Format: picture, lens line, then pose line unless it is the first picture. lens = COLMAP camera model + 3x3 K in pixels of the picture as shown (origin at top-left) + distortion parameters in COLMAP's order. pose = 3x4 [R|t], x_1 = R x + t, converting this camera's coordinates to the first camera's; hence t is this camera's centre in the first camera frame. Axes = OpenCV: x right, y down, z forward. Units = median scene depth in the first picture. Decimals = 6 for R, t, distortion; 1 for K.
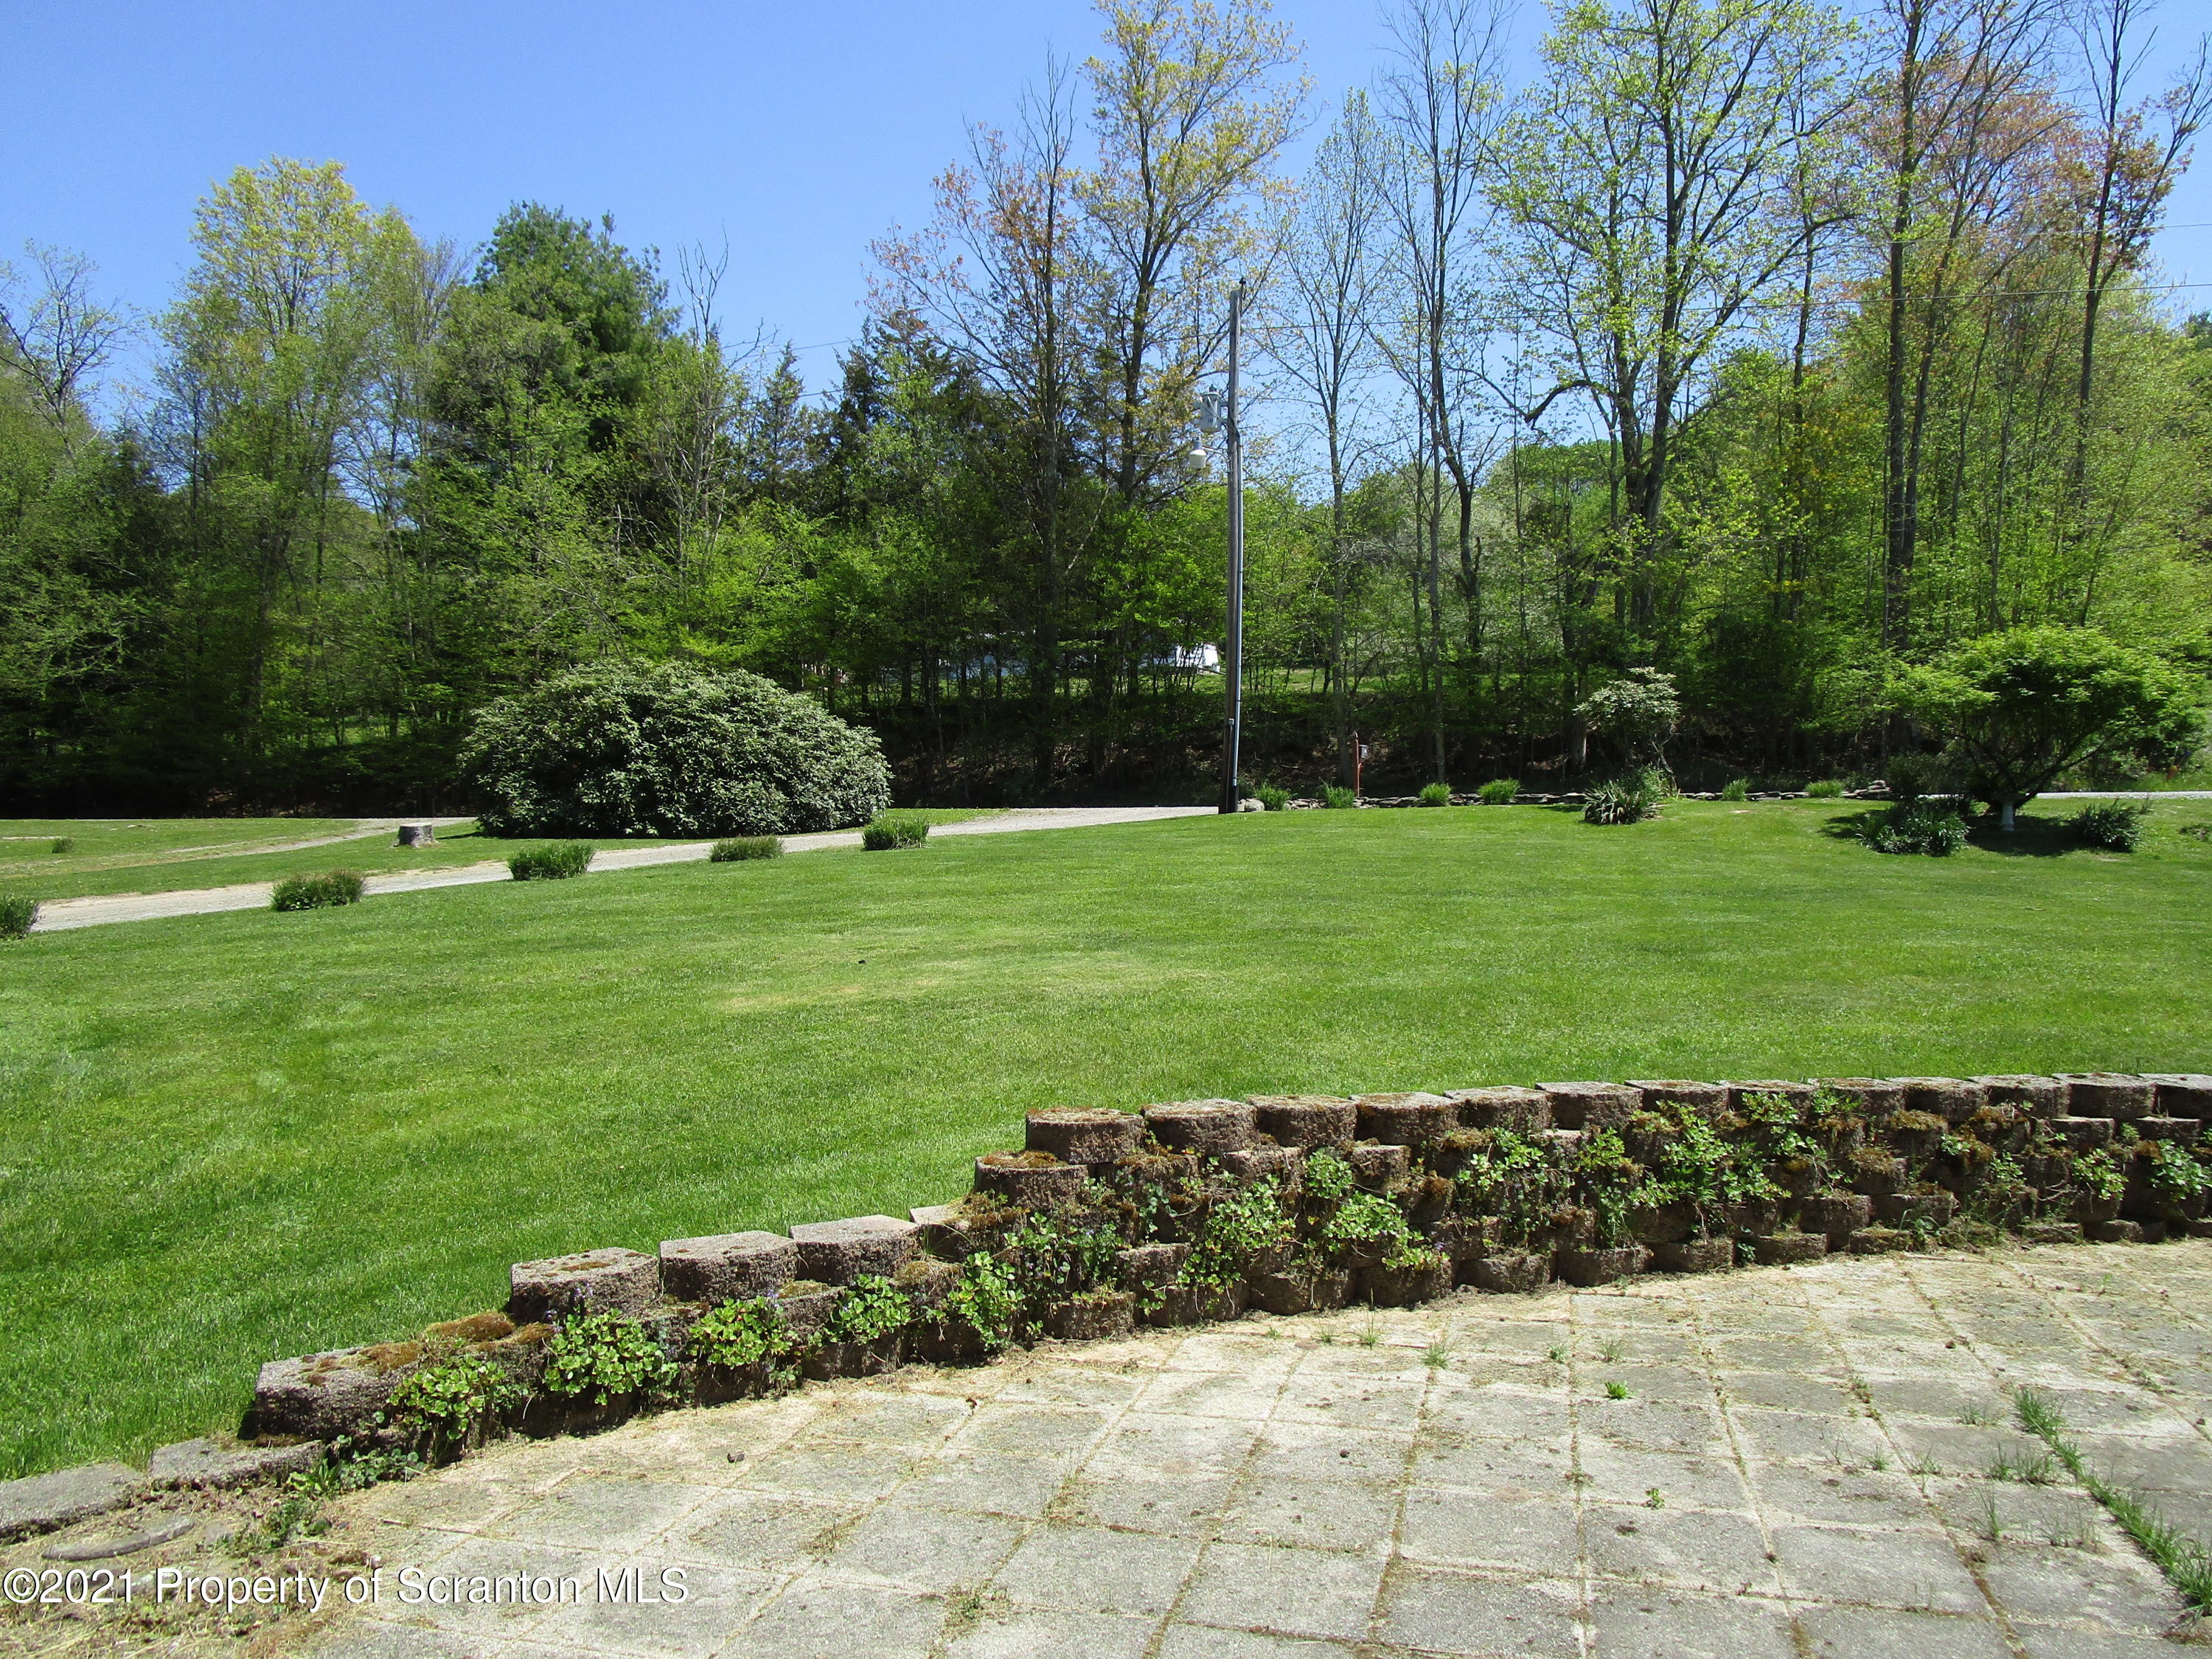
lens RADIAL K [[1566.7, 0, 1101.3], [0, 1566.7, 830.1], [0, 0, 1]] dist [-0.017564, -0.009972]
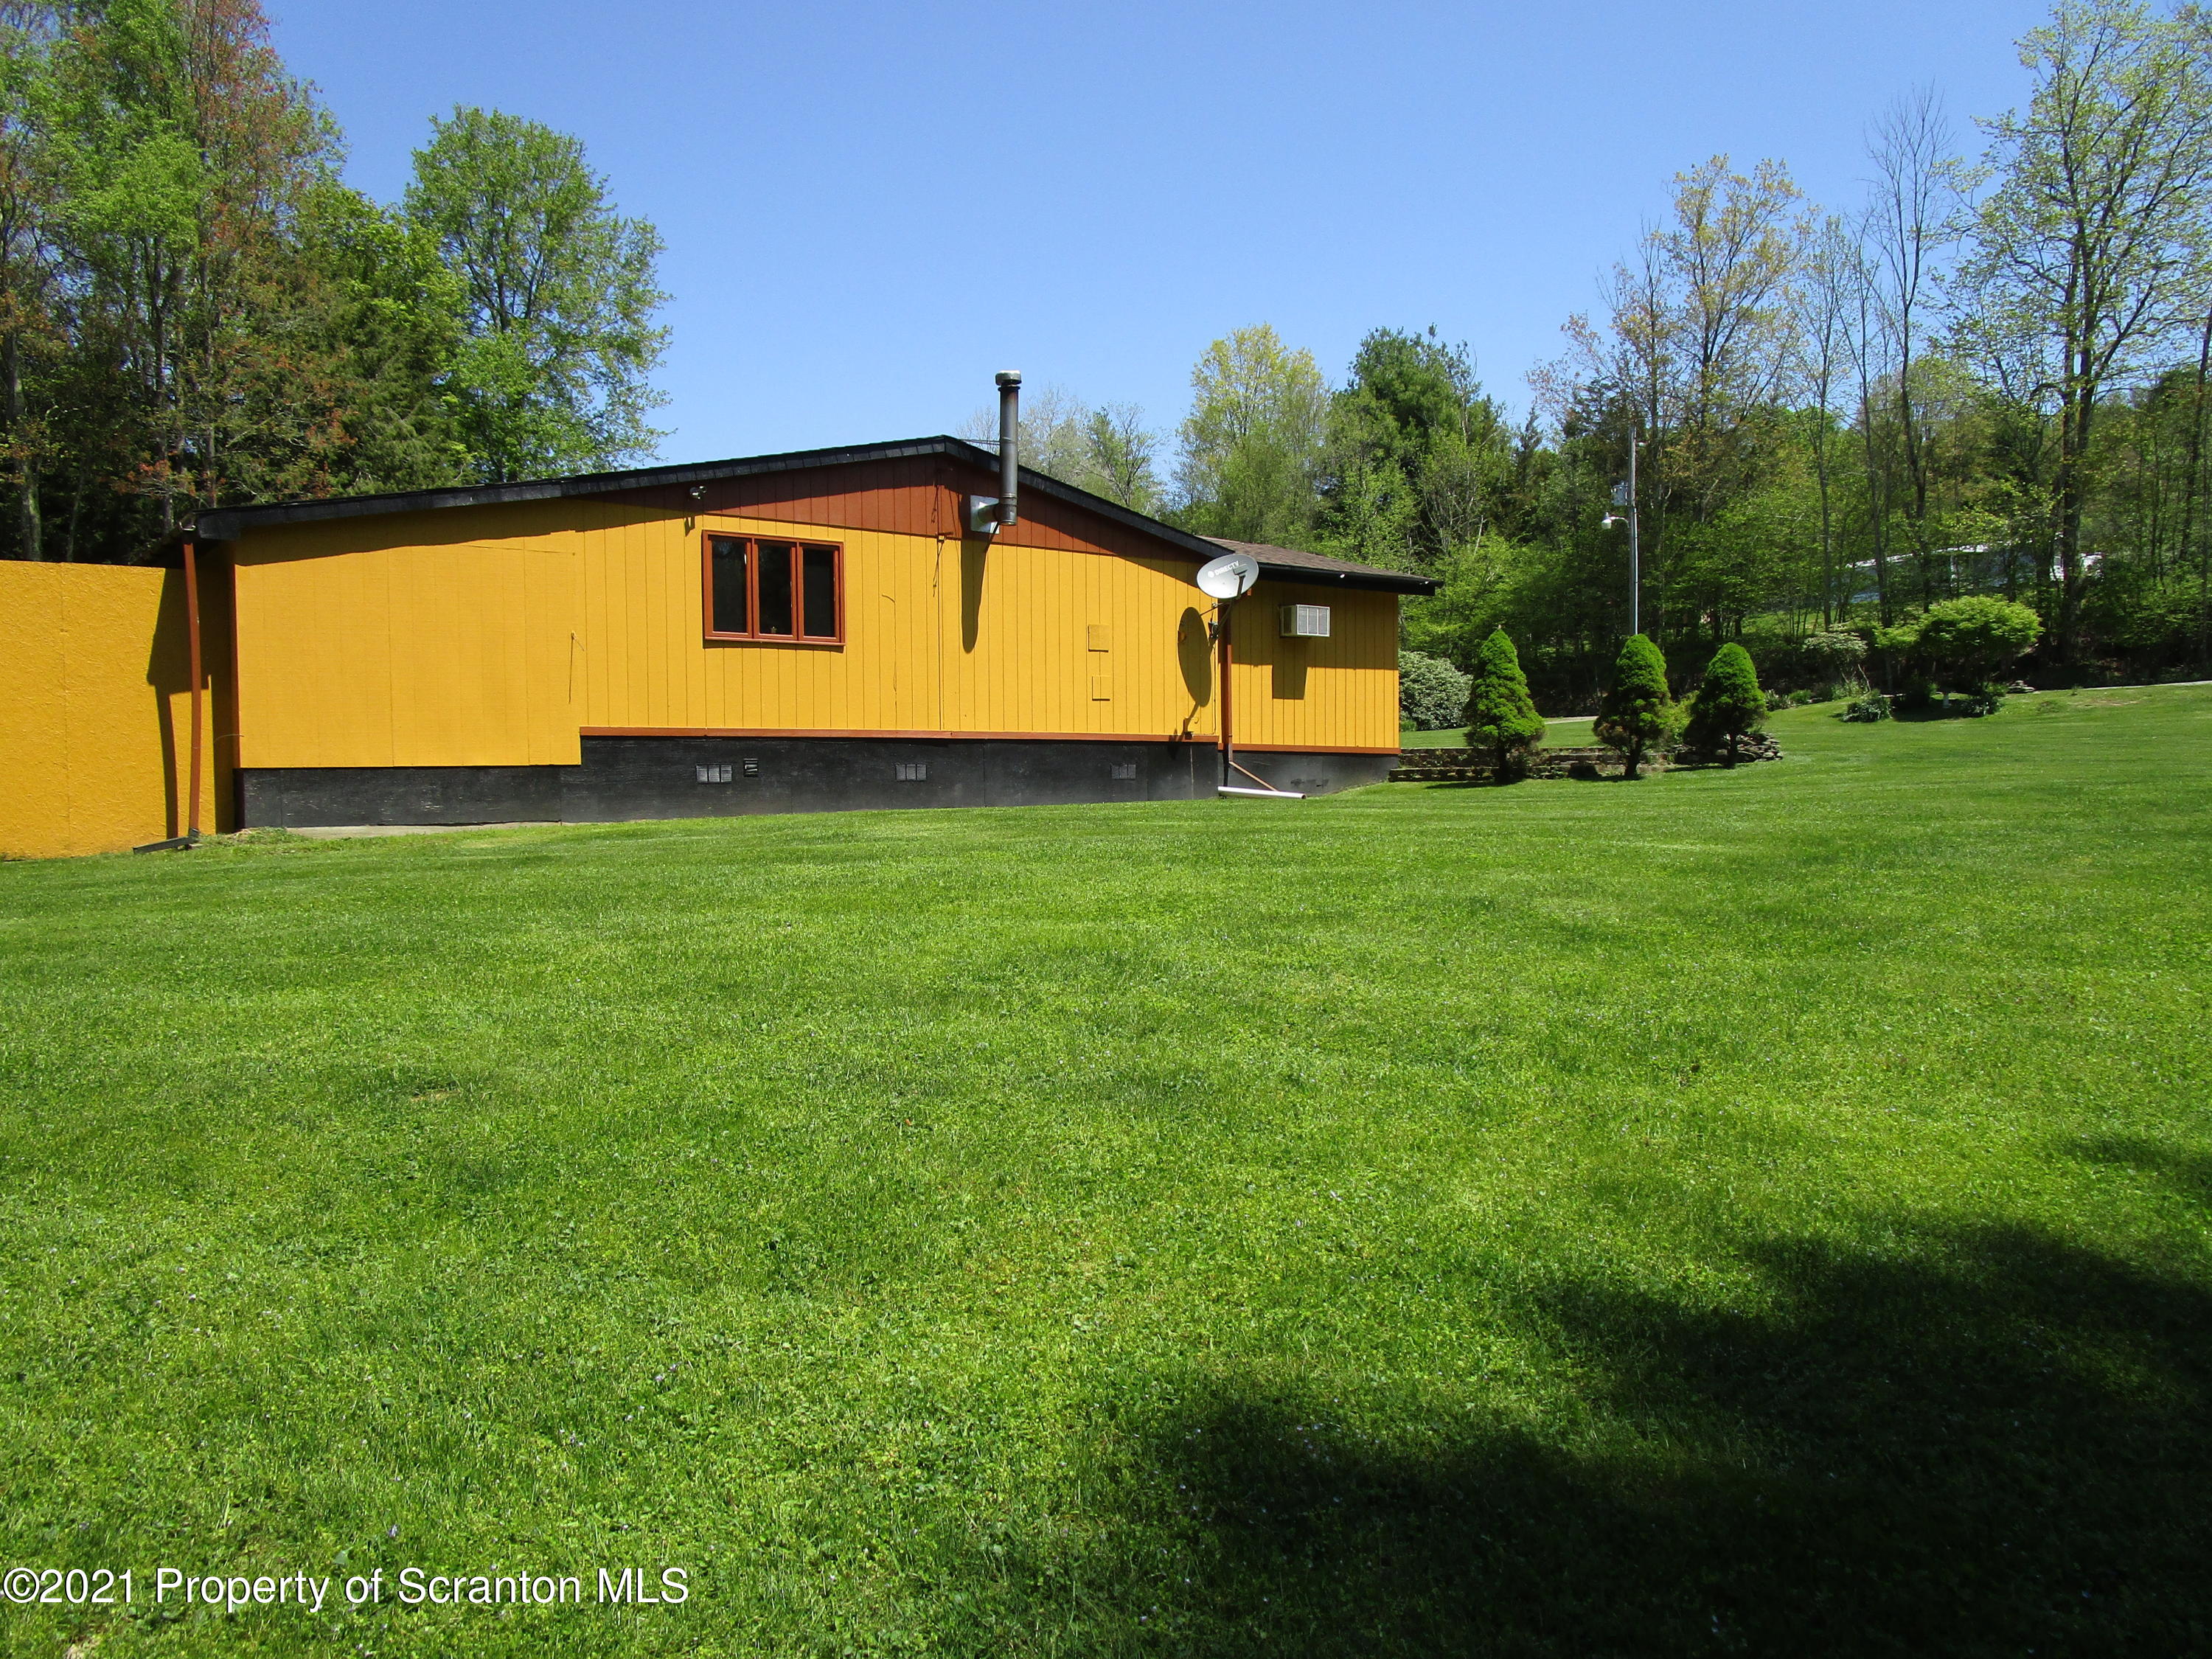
lens RADIAL K [[1566.7, 0, 1101.3], [0, 1566.7, 830.1], [0, 0, 1]] dist [-0.017564, -0.009972]
pose [[0.805793, 0.002940, -0.592190, 0.486543], [0.023836, 0.999016, 0.037394, 0.029412], [0.591718, -0.044247, 0.804930, -0.619616]]
